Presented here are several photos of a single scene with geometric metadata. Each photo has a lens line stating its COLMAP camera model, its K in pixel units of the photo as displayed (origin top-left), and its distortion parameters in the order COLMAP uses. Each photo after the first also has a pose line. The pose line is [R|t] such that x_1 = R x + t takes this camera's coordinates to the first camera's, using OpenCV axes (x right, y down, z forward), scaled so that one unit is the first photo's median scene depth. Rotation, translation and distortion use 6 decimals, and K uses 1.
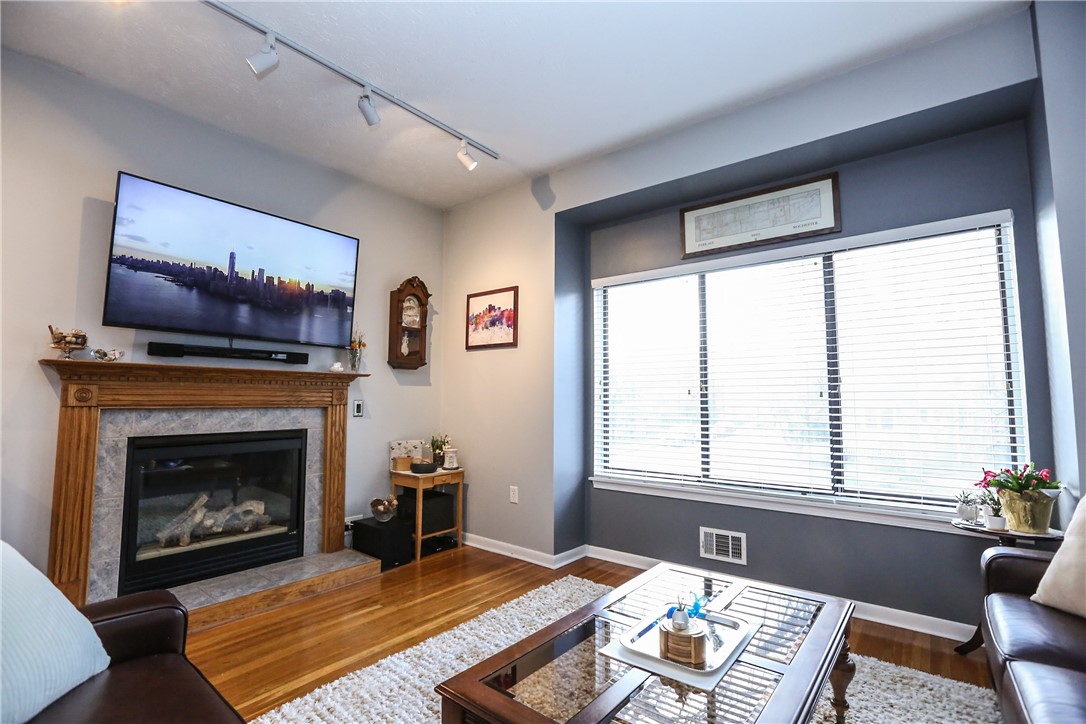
lens RADIAL K [[494.9, 0, 544.4], [0, 494.9, 360.7], [0, 0, 1]] dist [-0.050089, 0.017164]
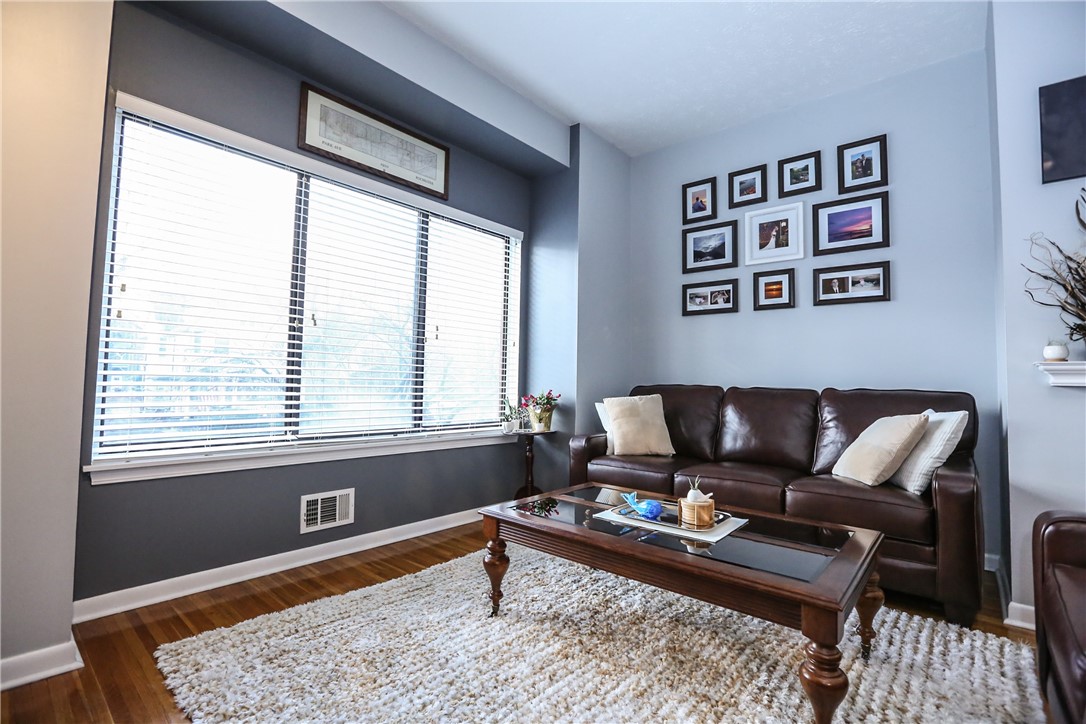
lens RADIAL K [[494.9, 0, 543.5], [0, 494.9, 359.9], [0, 0, 1]] dist [-0.050089, 0.017164]
pose [[0.029999, 0.045317, 0.998522, -0.453587], [-0.096515, 0.994435, -0.042232, 0.116761], [-0.994879, -0.095106, 0.034205, 0.602316]]
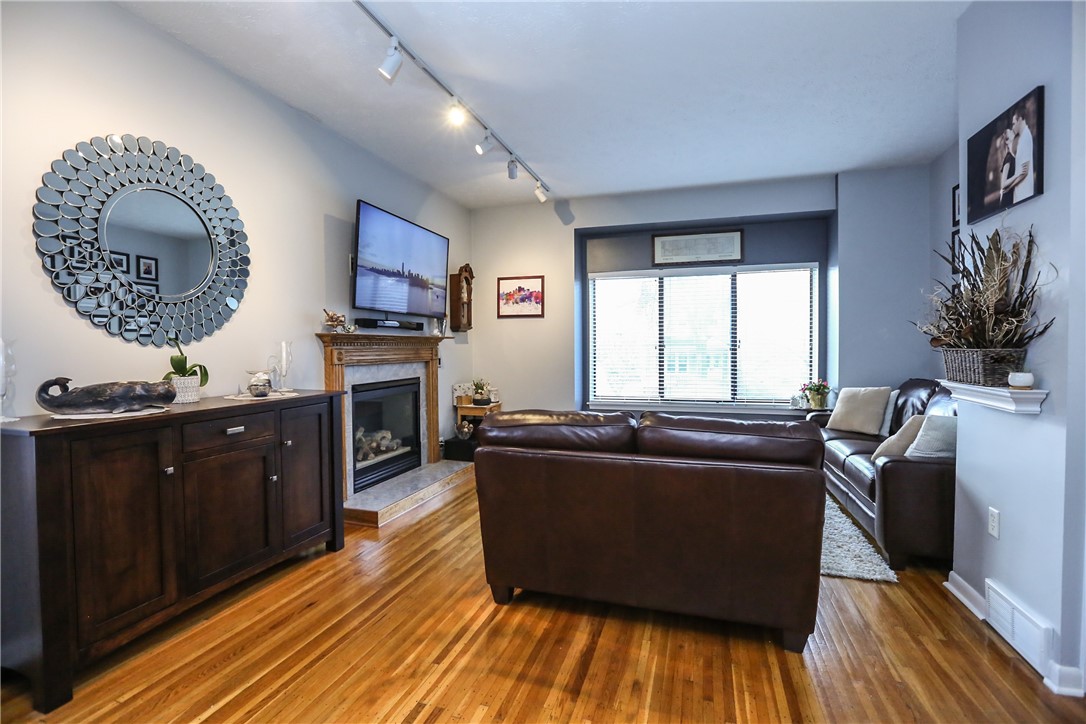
lens RADIAL K [[494.9, 0, 544.6], [0, 494.9, 360.9], [0, 0, 1]] dist [-0.050089, 0.017164]
pose [[0.933669, -0.019318, 0.357617, -0.679332], [-0.017846, 0.994794, 0.100329, -0.055145], [-0.357693, -0.100056, 0.928464, -0.445673]]
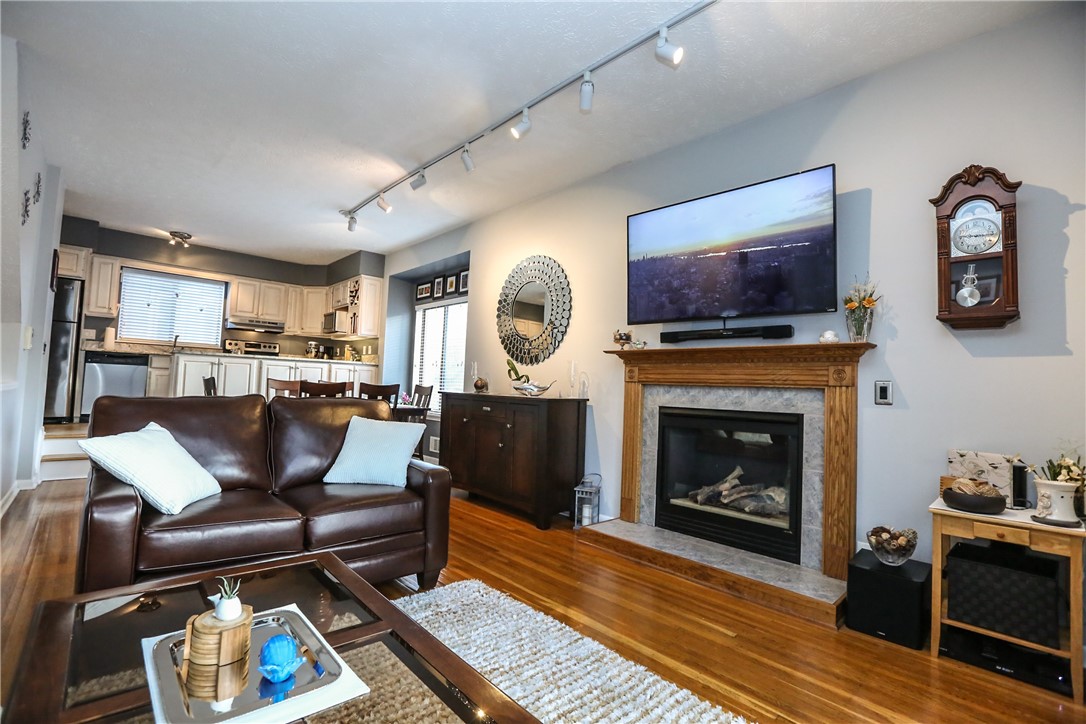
lens RADIAL K [[494.9, 0, 541.5], [0, 494.9, 360.9], [0, 0, 1]] dist [-0.050089, 0.017164]
pose [[-0.146256, -0.060734, -0.987381, 0.424186], [0.035065, 0.997168, -0.066530, 0.091125], [0.988625, -0.044353, -0.143712, 0.700804]]
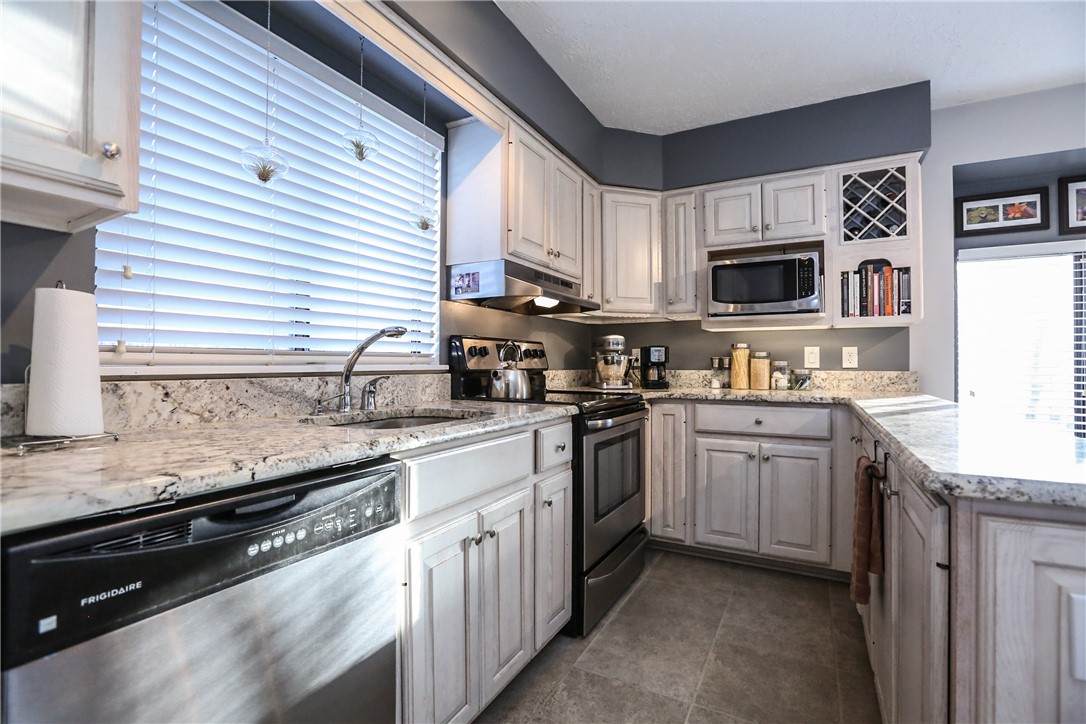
lens RADIAL K [[494.9, 0, 543.2], [0, 494.9, 359.3], [0, 0, 1]] dist [-0.050089, 0.017164]
pose [[0.180978, -0.010466, -0.983432, -0.904820], [0.073401, 0.997298, 0.002894, -0.173112], [0.980744, -0.072709, 0.181257, -1.084025]]
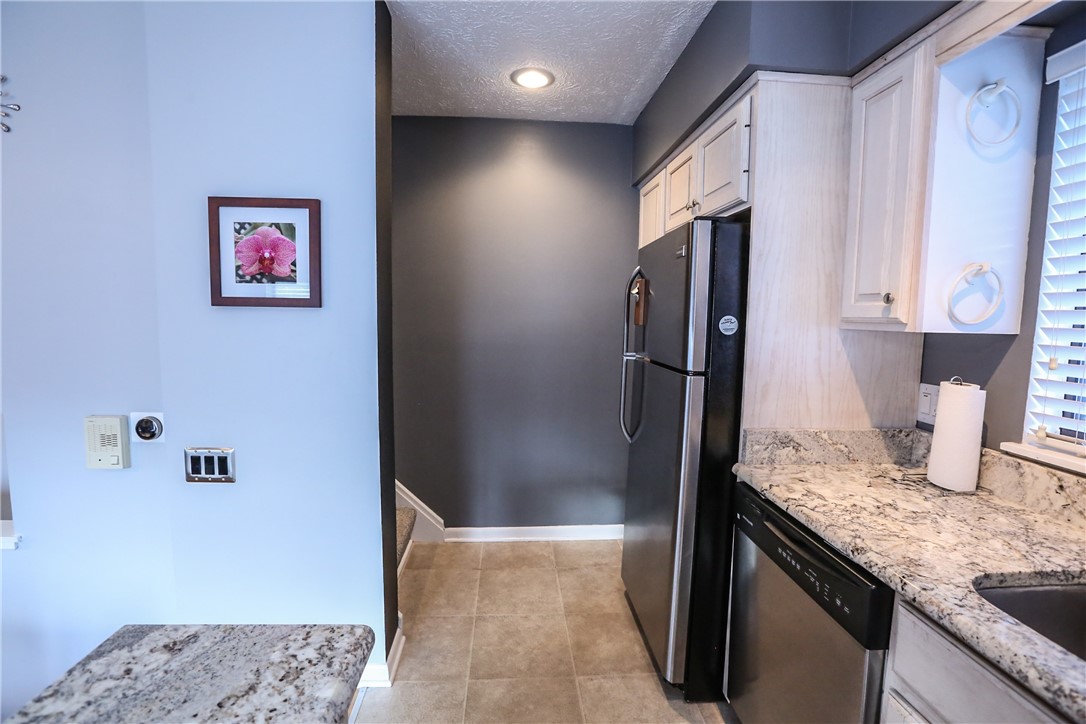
lens RADIAL K [[494.9, 0, 543.4], [0, 494.9, 358.6], [0, 0, 1]] dist [-0.050089, 0.017164]
pose [[-0.675859, -0.082056, 0.732449, -1.310489], [-0.073321, 0.996339, 0.043964, -0.249761], [-0.733375, -0.023990, -0.679401, -0.770901]]
